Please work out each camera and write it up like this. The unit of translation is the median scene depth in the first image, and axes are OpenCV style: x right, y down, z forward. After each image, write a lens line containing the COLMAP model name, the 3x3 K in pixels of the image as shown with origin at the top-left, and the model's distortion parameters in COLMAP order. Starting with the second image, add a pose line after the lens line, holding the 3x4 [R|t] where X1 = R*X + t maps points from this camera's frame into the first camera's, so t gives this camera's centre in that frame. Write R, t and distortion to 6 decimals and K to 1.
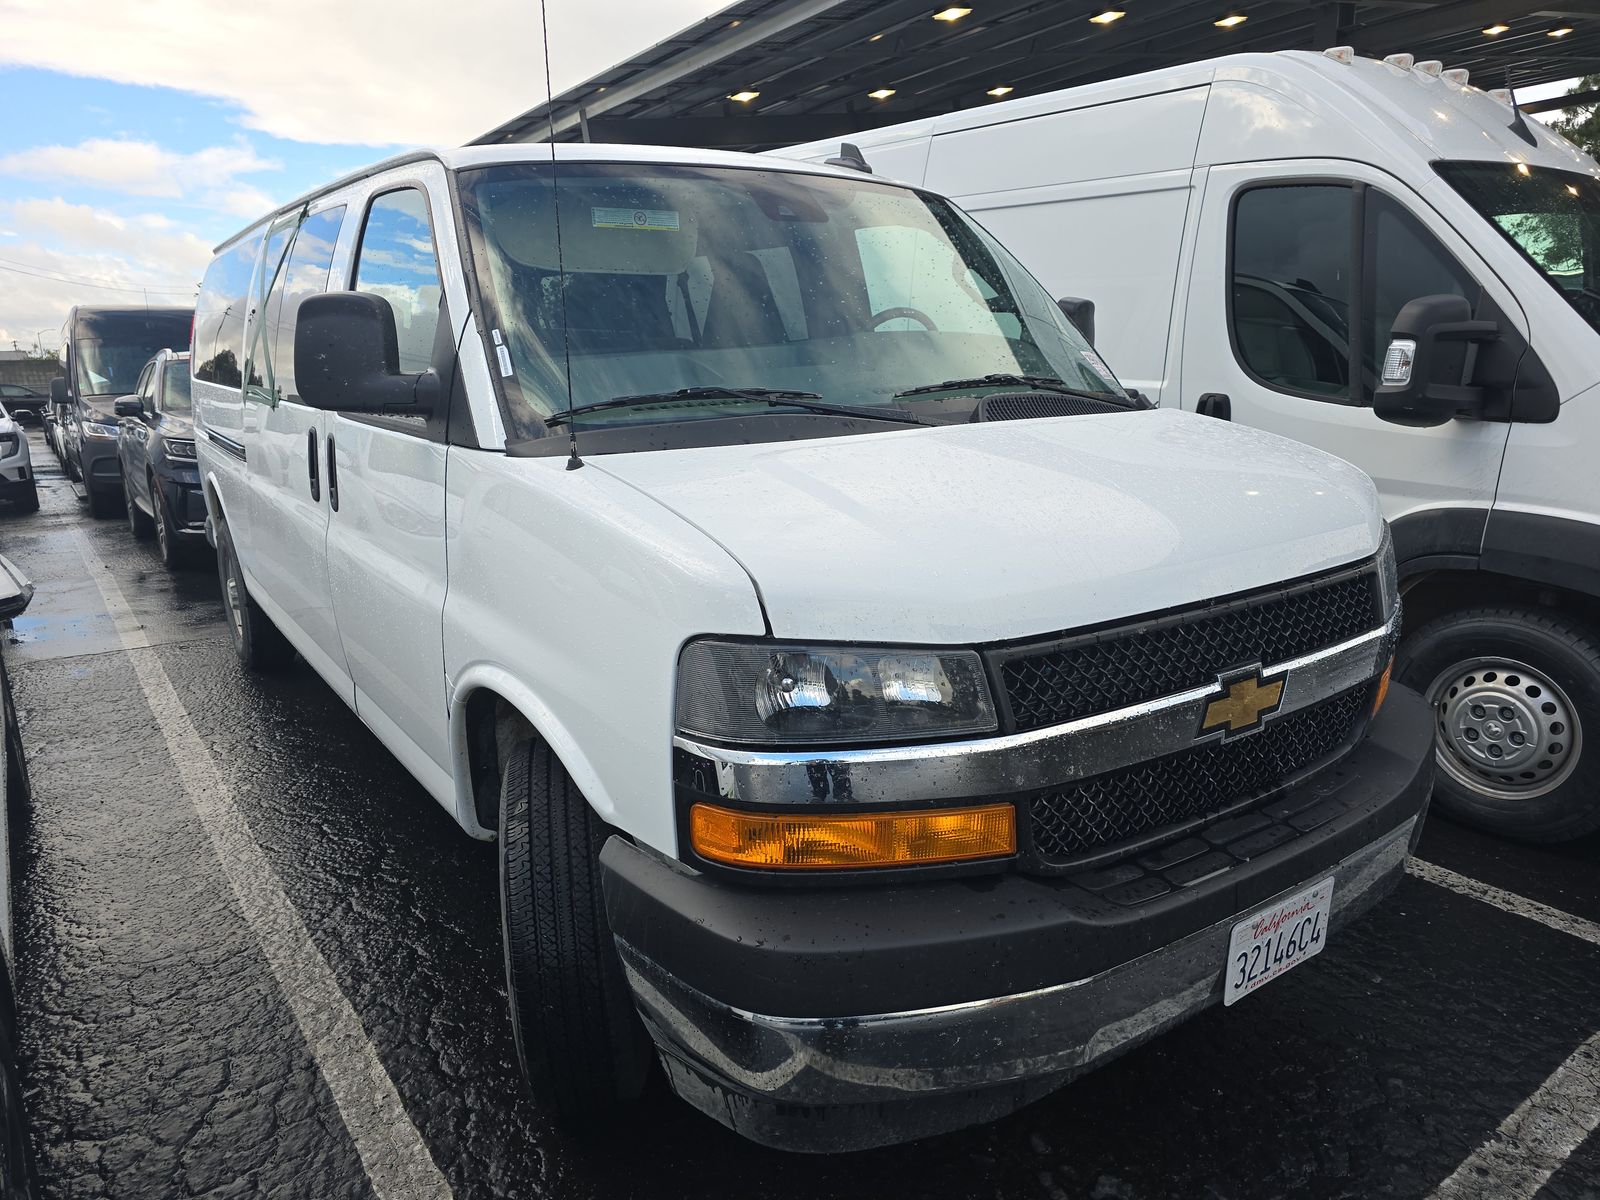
lens RADIAL K [[1060.4, 0, 793.2], [0, 1060.4, 599.7], [0, 0, 1]] dist [0.025295, -0.014179]
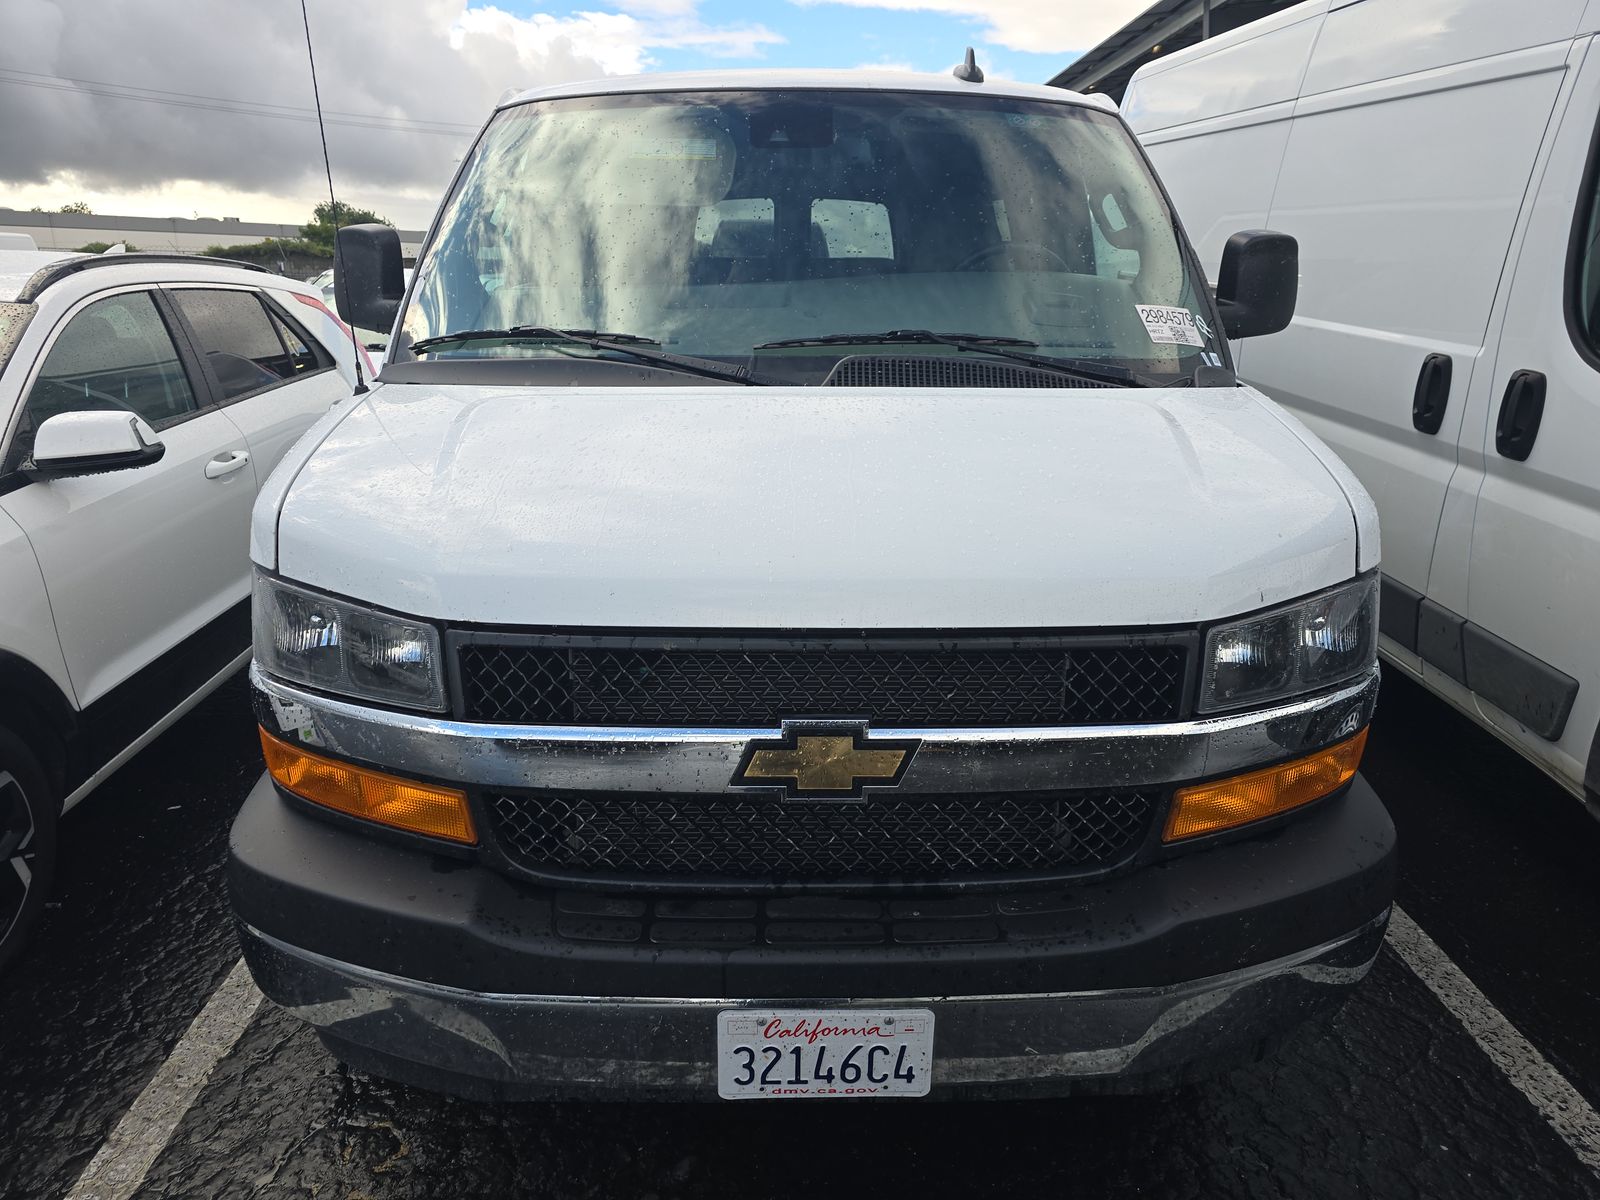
lens RADIAL K [[1060.4, 0, 797.4], [0, 1060.4, 595.1], [0, 0, 1]] dist [0.025295, -0.014179]
pose [[0.840453, 0.187142, -0.508543, 0.783771], [-0.150313, 0.982158, 0.113013, -0.115259], [0.520619, -0.018541, 0.853588, 0.299108]]
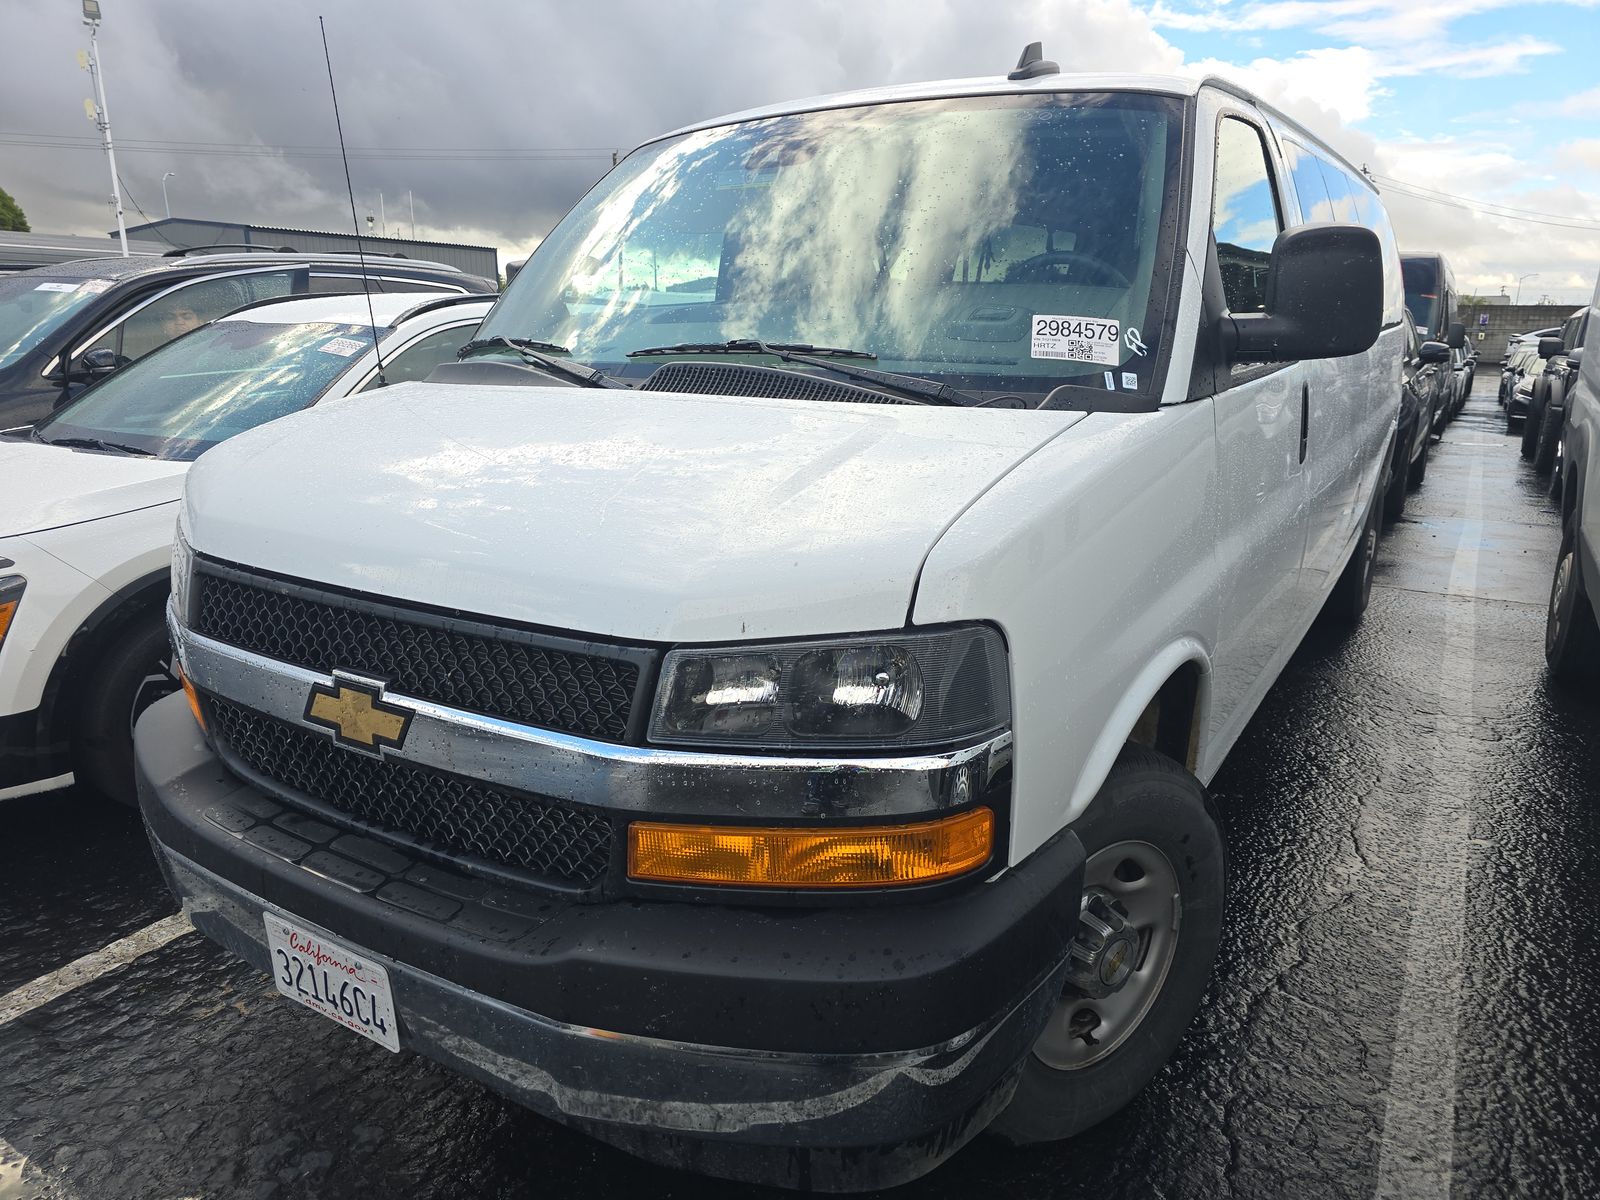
lens RADIAL K [[1060.4, 0, 809.5], [0, 1060.4, 610.0], [0, 0, 1]] dist [0.025295, -0.014179]
pose [[0.412099, 0.262800, -0.872417, 1.314441], [-0.216900, 0.958270, 0.186205, -0.231094], [0.884946, 0.112492, 0.451904, 0.913471]]
